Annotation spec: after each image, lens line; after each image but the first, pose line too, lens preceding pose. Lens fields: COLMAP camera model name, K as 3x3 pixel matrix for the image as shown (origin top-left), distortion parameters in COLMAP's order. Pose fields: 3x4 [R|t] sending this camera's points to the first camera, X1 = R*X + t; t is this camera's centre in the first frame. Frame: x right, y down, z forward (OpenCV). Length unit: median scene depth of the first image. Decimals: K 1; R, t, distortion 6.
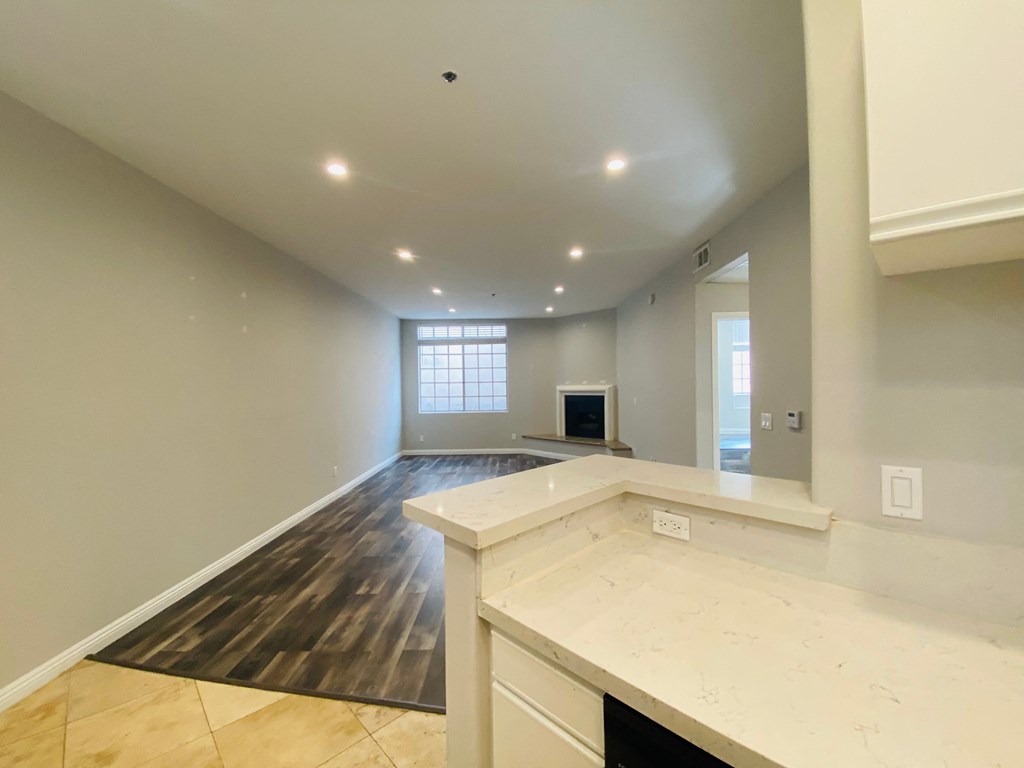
lens RADIAL K [[416.1, 0, 514.3], [0, 416.1, 387.3], [0, 0, 1]] dist [0.038442, -0.026354]
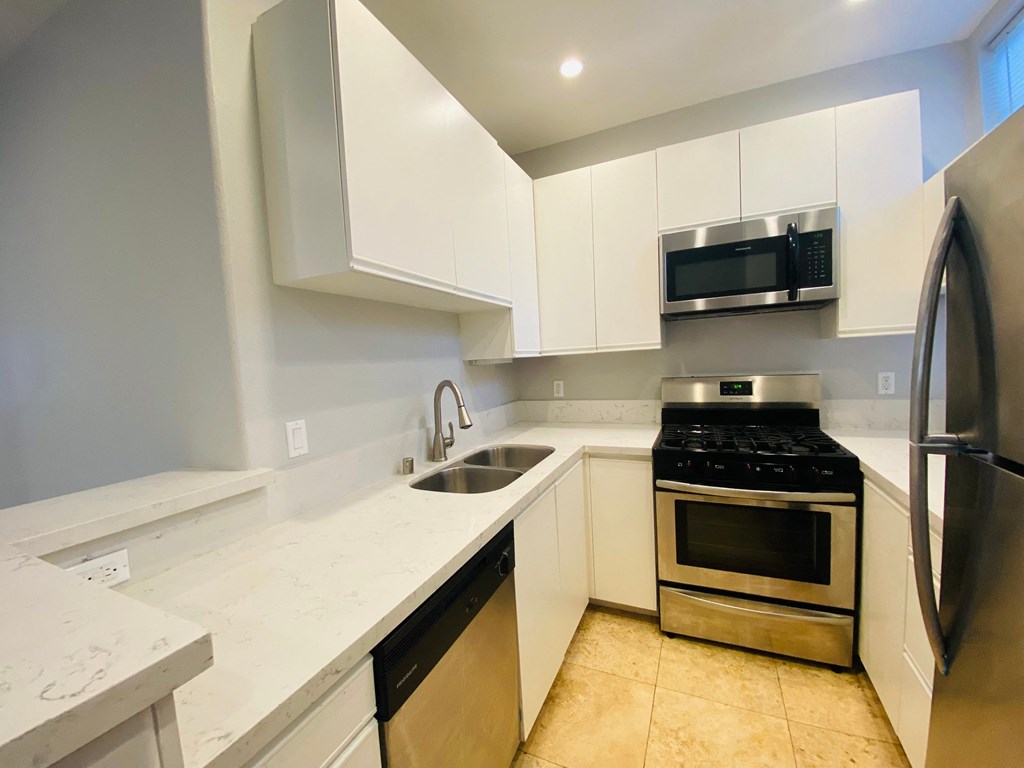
lens RADIAL K [[416.1, 0, 514.3], [0, 416.1, 387.3], [0, 0, 1]] dist [0.038442, -0.026354]
pose [[-0.345947, -0.032311, 0.937698, -0.672139], [0.069283, 0.995799, 0.059873, 0.038994], [-0.935692, 0.085680, -0.342255, 0.770450]]
